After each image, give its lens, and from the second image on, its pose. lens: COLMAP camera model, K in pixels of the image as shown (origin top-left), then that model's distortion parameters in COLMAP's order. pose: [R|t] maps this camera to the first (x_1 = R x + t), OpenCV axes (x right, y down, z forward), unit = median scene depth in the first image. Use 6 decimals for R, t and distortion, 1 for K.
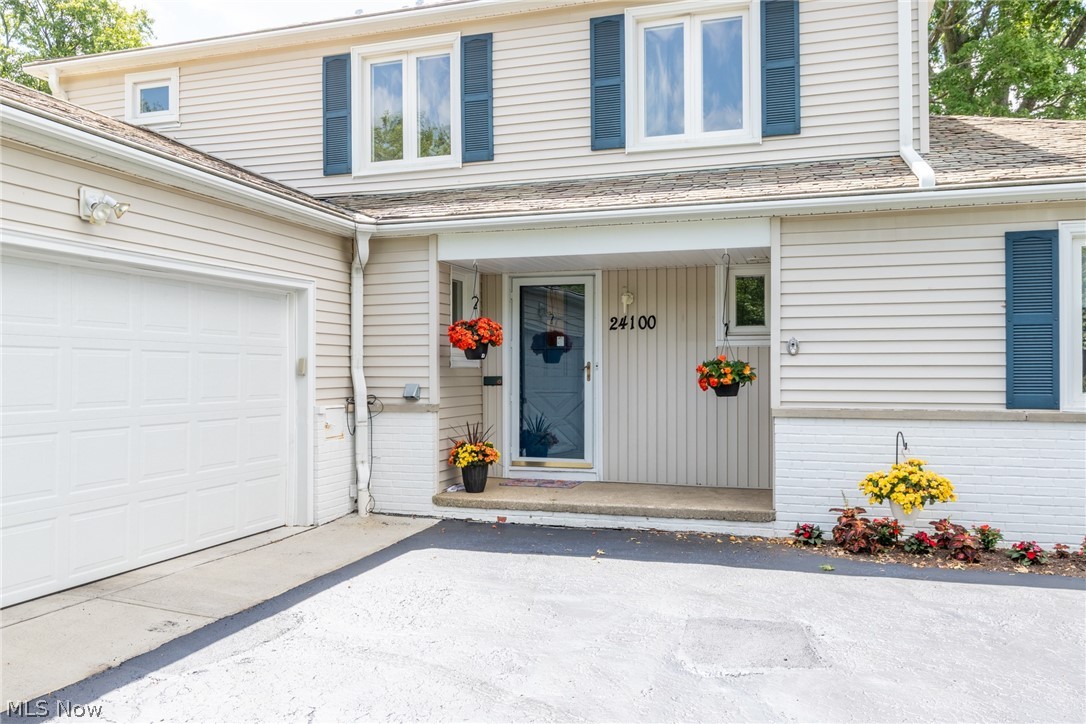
lens RADIAL K [[844.7, 0, 543.0], [0, 844.7, 362.0], [0, 0, 1]] dist [-0.006955, -0.003198]
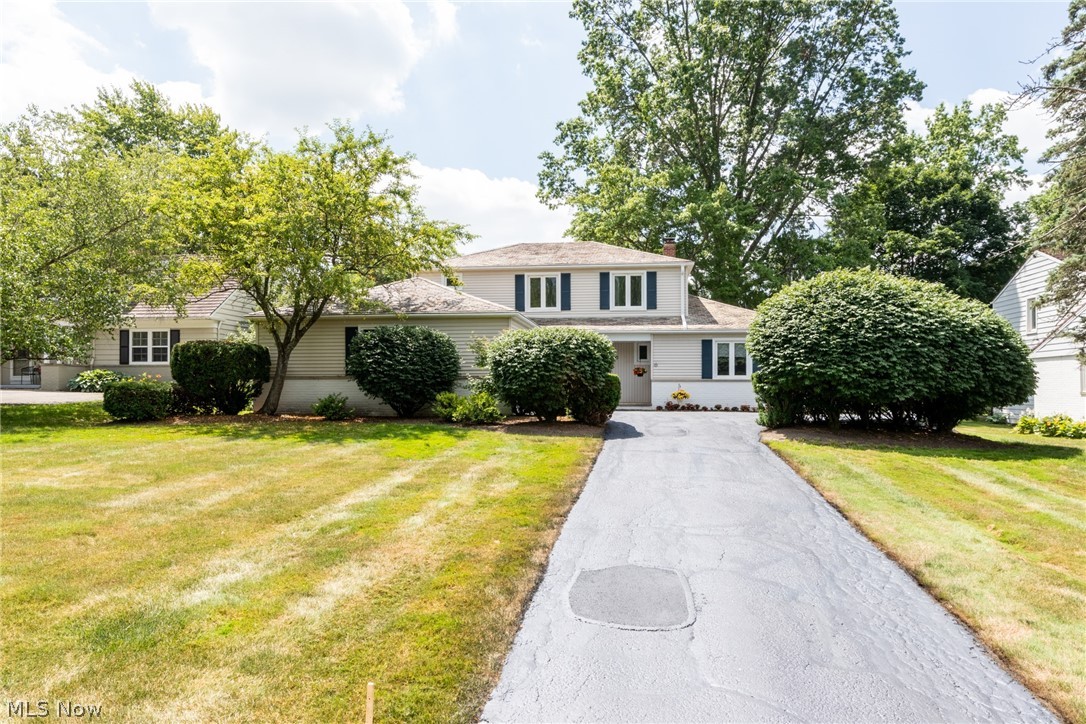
lens RADIAL K [[752.9, 0, 543.0], [0, 752.9, 362.0], [0, 0, 1]] dist [-0.079265, 0.300388]
pose [[0.983884, 0.009501, 0.178553, -0.905897], [-0.005217, 0.999687, -0.024448, 0.061505], [-0.178730, 0.023123, 0.983626, -2.526264]]
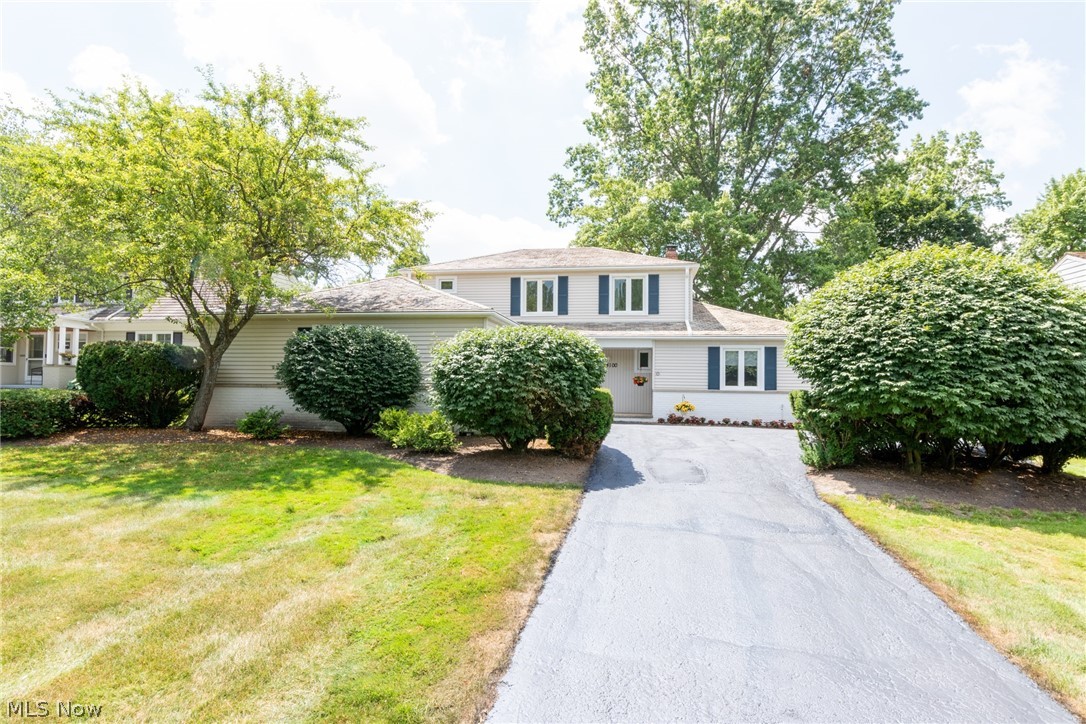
lens RADIAL K [[588.7, 0, 543.0], [0, 588.7, 362.0], [0, 0, 1]] dist [-0.000248, -0.000268]
pose [[0.989728, 0.021303, 0.141367, -0.599799], [-0.017368, 0.999428, -0.029010, 0.017067], [-0.141904, 0.026257, 0.989532, -1.579774]]
